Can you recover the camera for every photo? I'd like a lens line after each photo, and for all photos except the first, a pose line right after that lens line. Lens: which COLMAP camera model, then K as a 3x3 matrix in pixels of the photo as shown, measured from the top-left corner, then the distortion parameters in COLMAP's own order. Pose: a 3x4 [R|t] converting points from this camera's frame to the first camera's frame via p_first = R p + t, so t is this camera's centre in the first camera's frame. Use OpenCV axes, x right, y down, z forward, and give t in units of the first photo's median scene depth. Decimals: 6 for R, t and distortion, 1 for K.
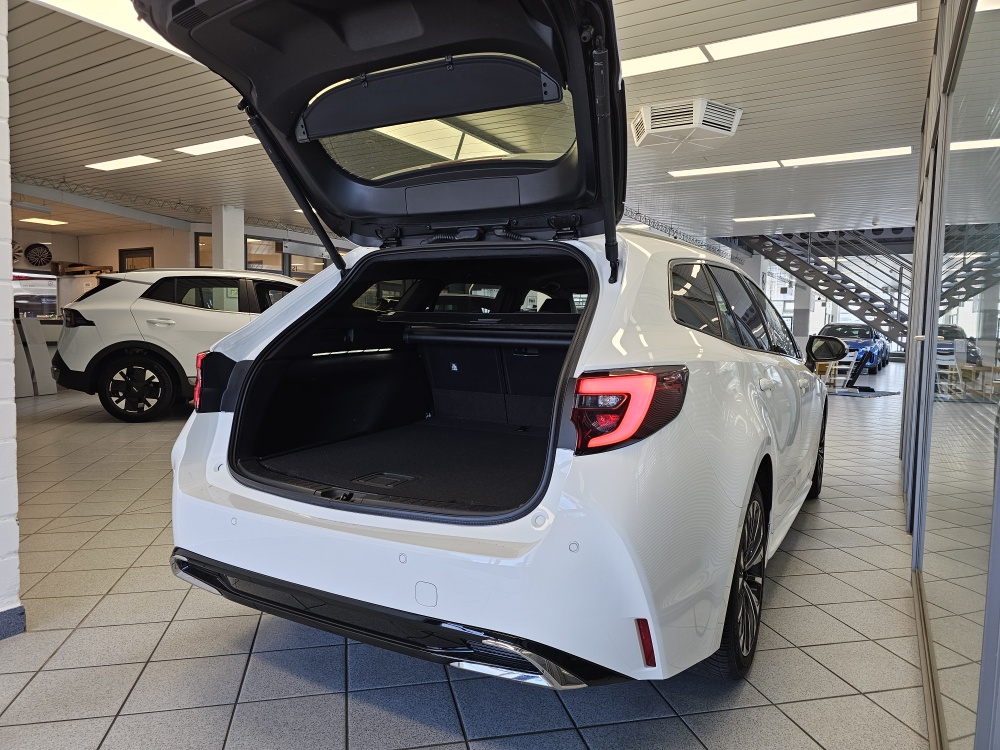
lens RADIAL K [[667.3, 0, 497.7], [0, 667.3, 367.6], [0, 0, 1]] dist [0.062234, -0.065442]
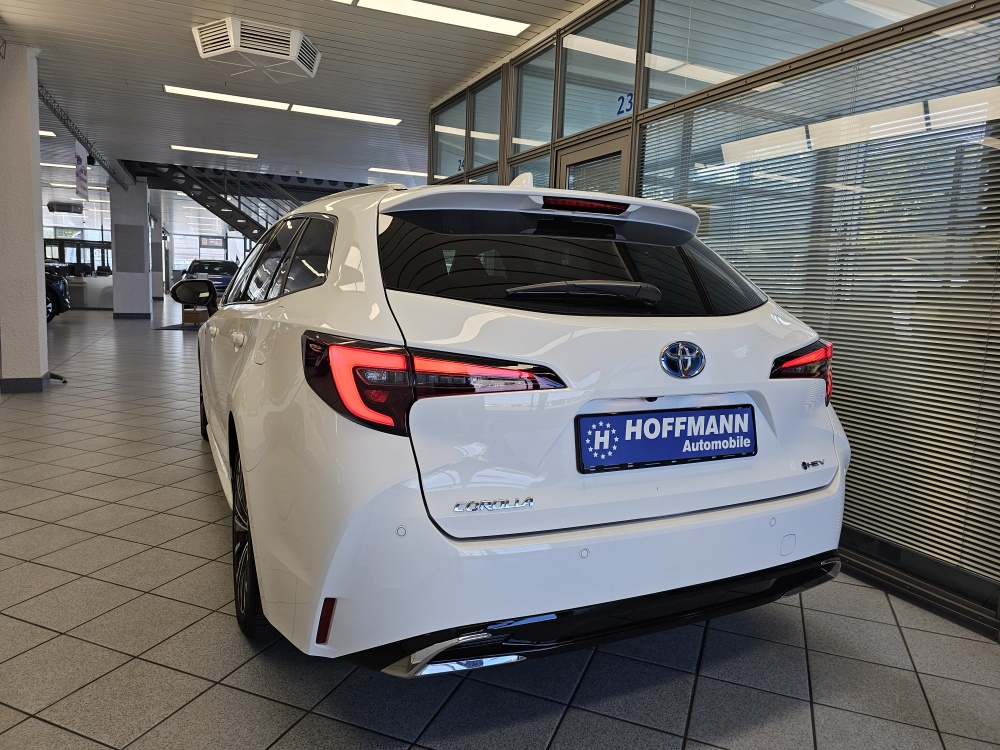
lens RADIAL K [[667.3, 0, 497.7], [0, 667.3, 367.6], [0, 0, 1]] dist [0.062234, -0.065442]
pose [[0.575850, -0.106306, 0.810614, -0.175839], [0.024274, 0.993296, 0.113019, -0.015376], [-0.817195, -0.045406, 0.574570, 0.102519]]
